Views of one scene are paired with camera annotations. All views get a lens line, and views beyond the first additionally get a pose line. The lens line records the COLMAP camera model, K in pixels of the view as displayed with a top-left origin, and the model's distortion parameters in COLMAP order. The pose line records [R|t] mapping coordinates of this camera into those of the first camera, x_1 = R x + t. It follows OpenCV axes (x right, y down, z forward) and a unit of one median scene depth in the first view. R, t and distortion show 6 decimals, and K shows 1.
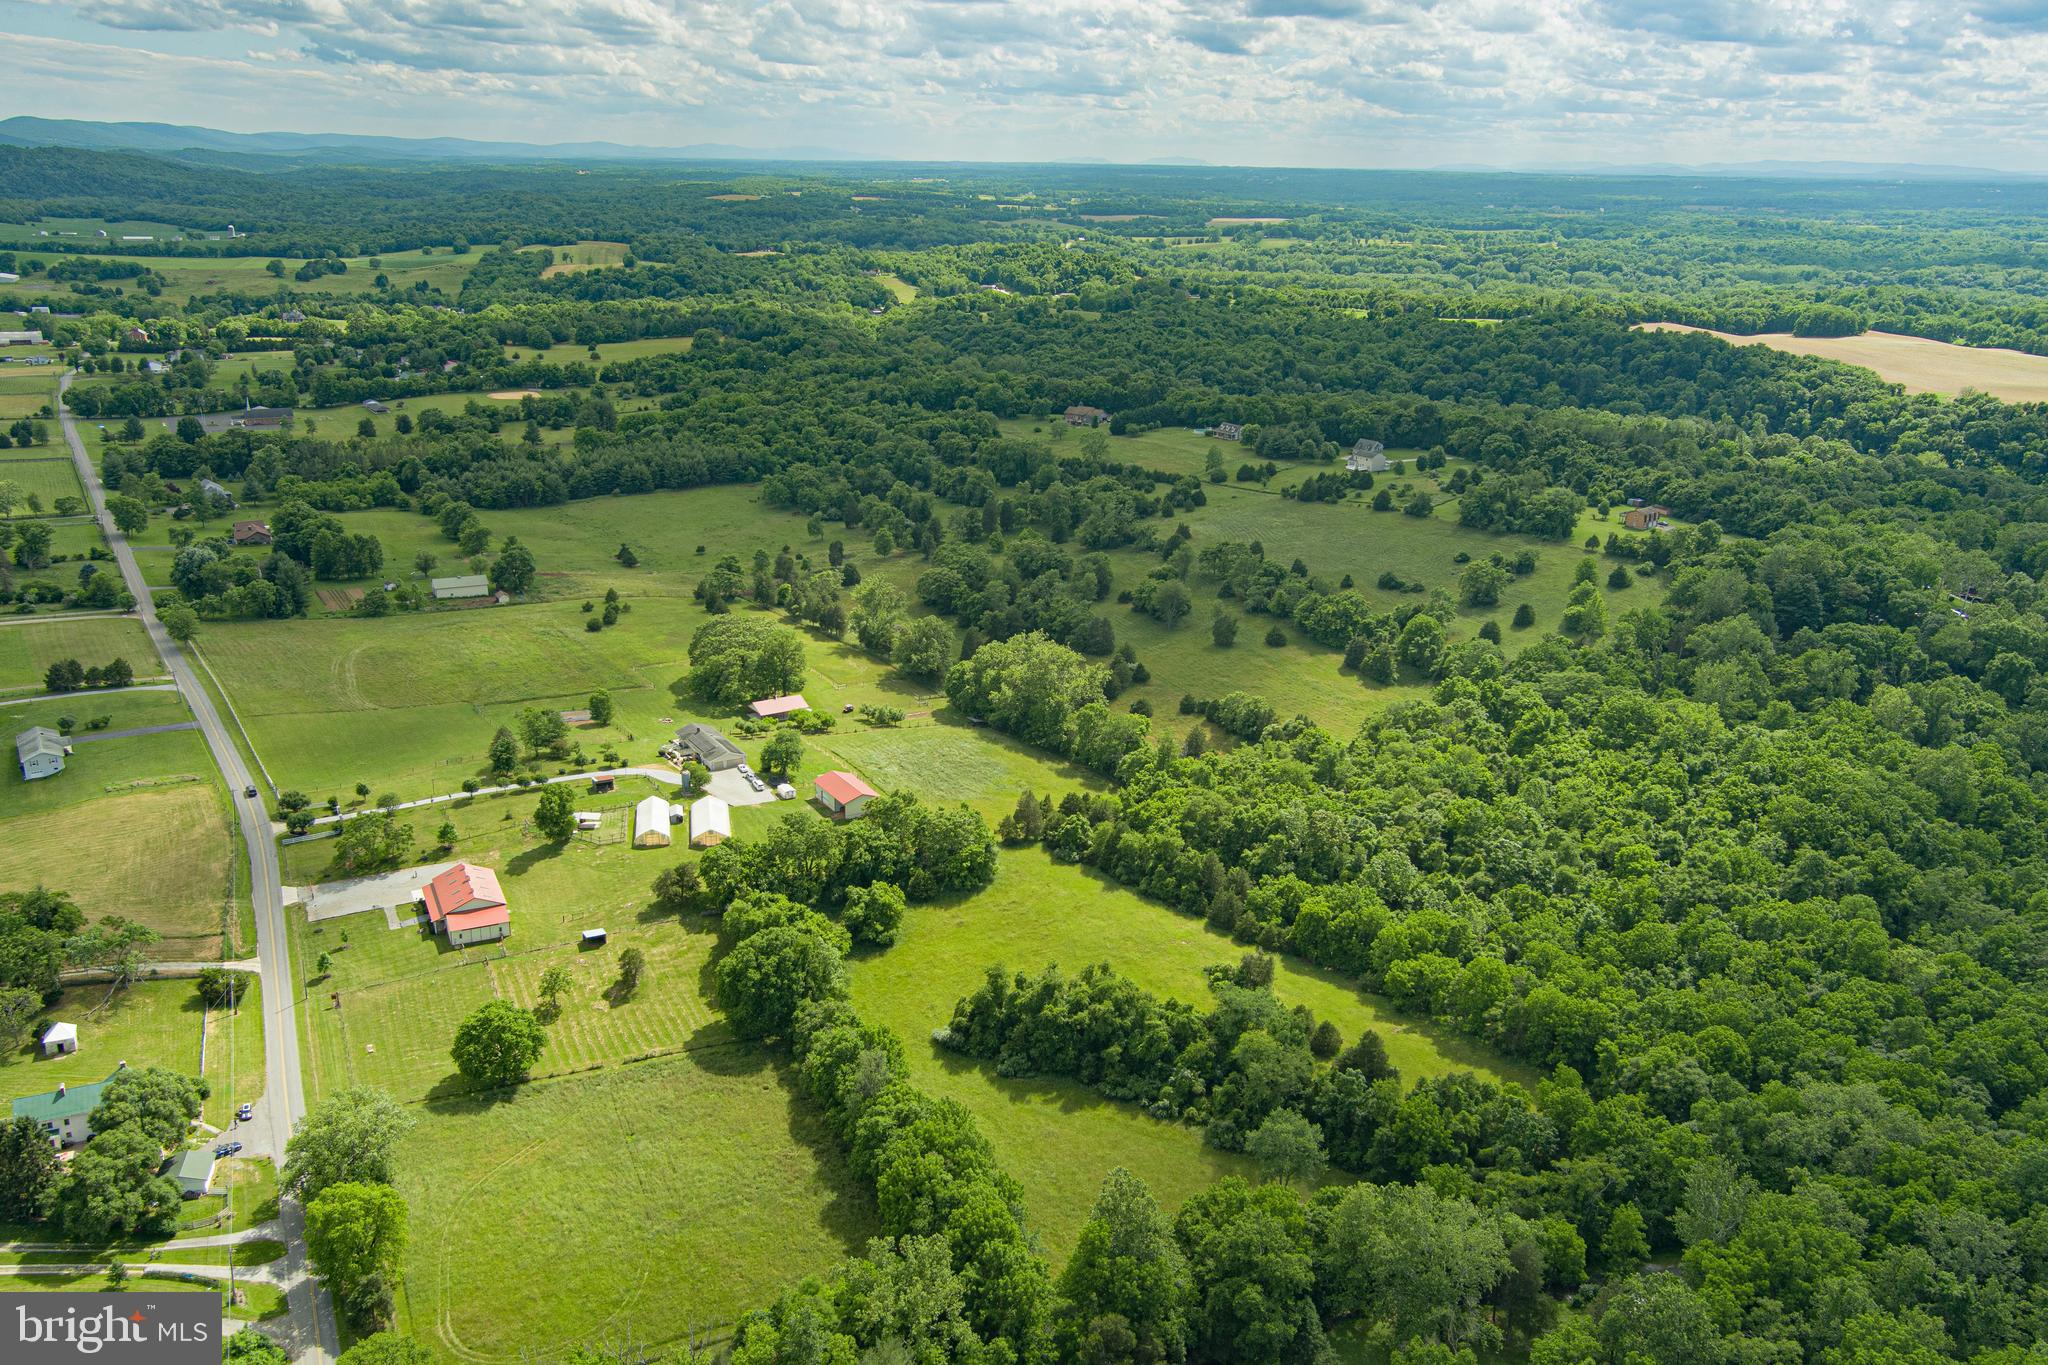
lens RADIAL K [[1594.0, 0, 1032.8], [0, 1594.0, 690.8], [0, 0, 1]] dist [-0.034107, -0.017165]
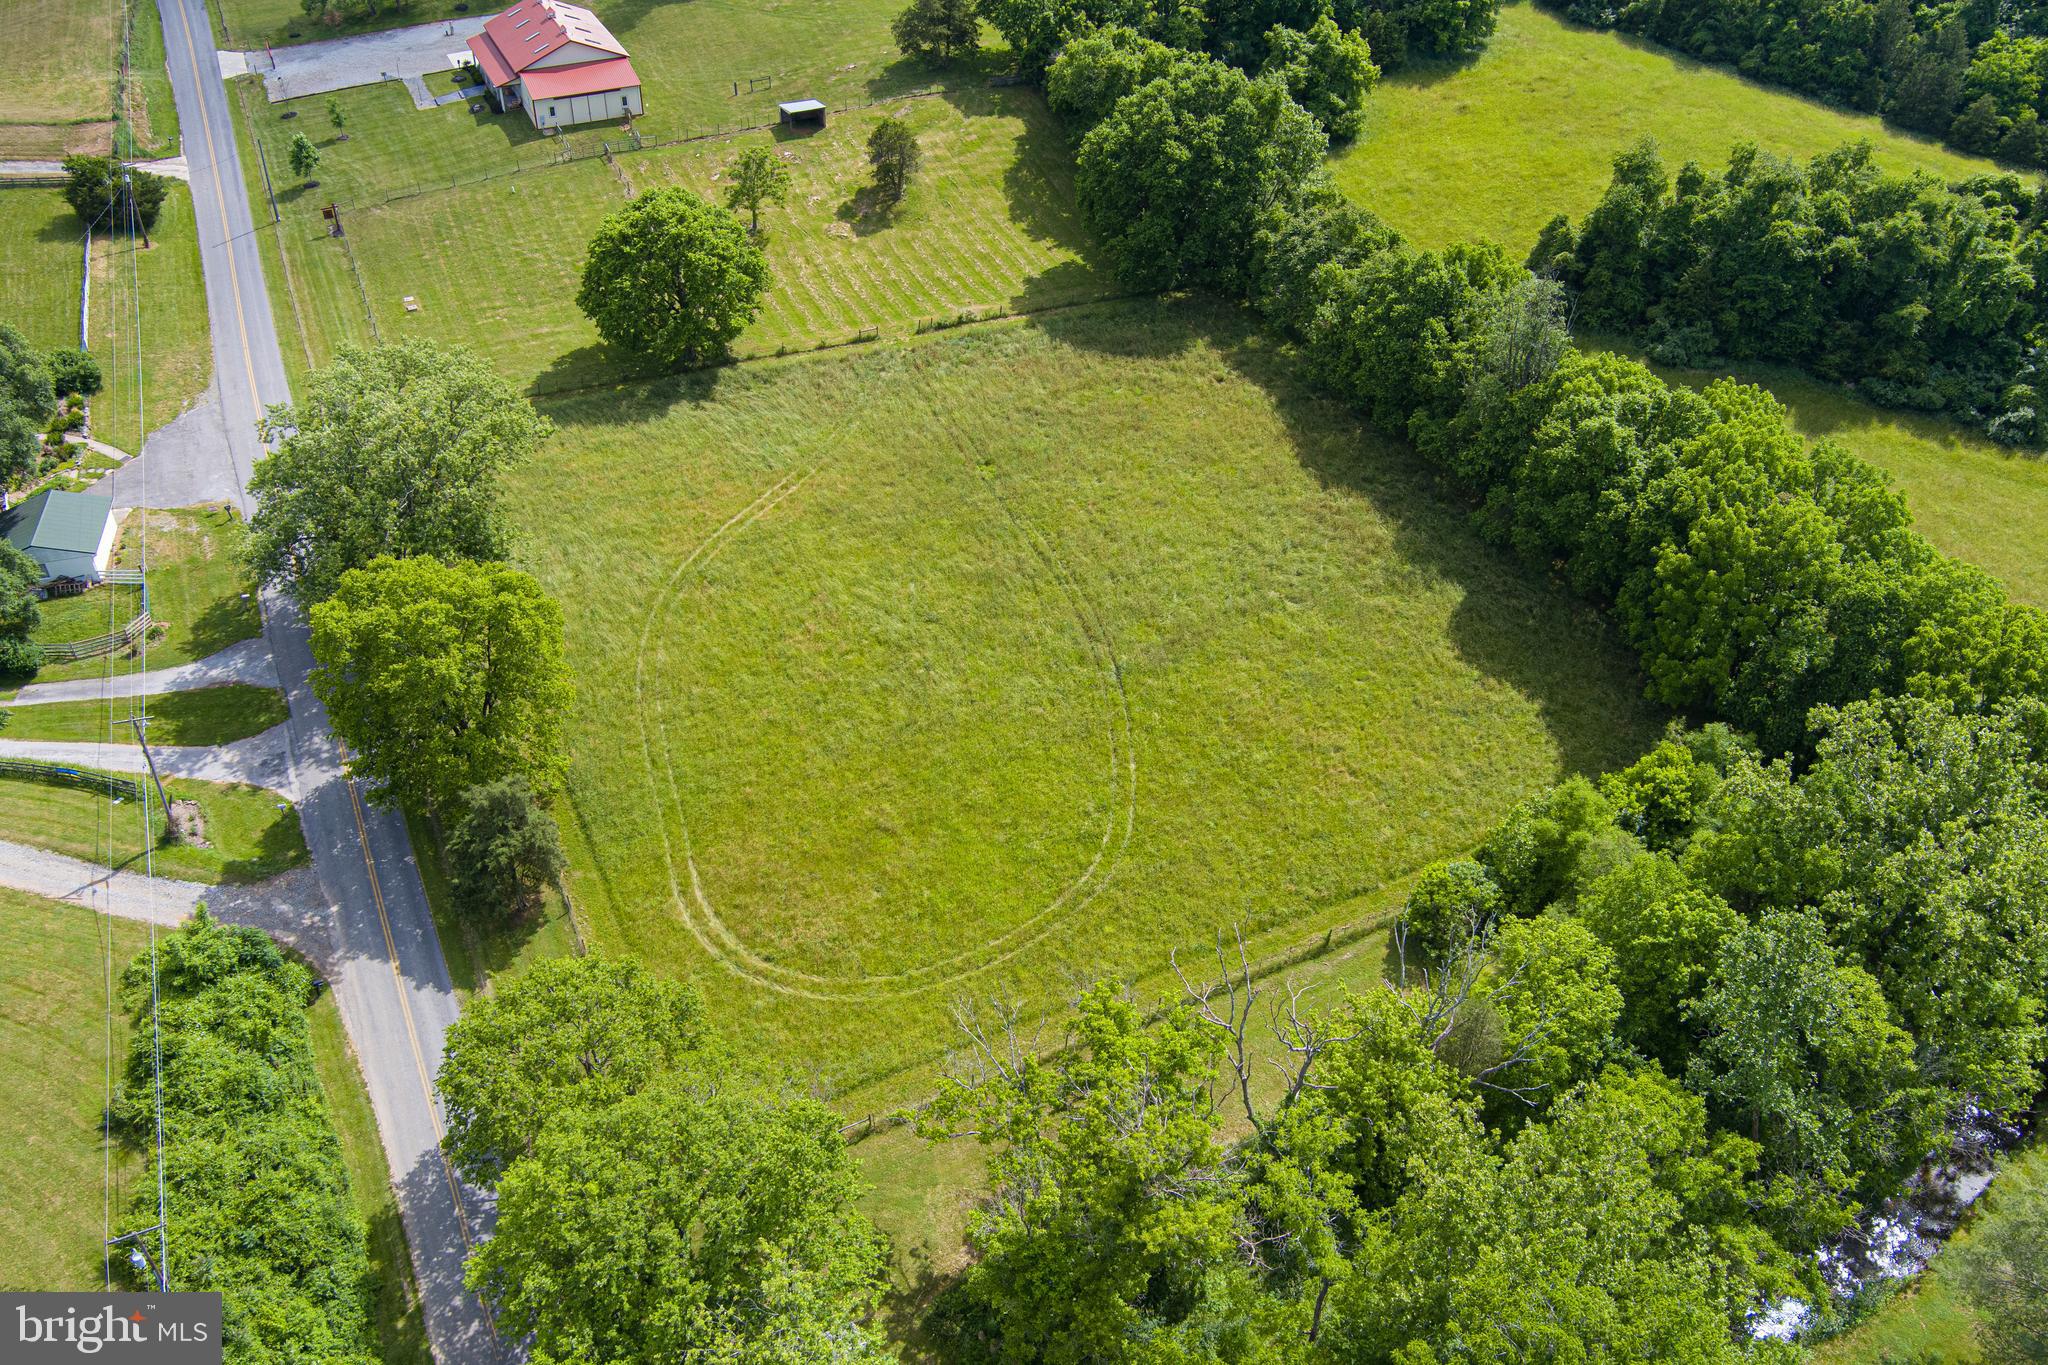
lens RADIAL K [[1594.0, 0, 1028.6], [0, 1594.0, 684.3], [0, 0, 1]] dist [-0.034107, -0.017165]
pose [[0.999863, 0.012543, -0.010832, -0.220200], [-0.007672, 0.929655, 0.368352, 0.156209], [0.014690, -0.368219, 0.929623, 0.499696]]
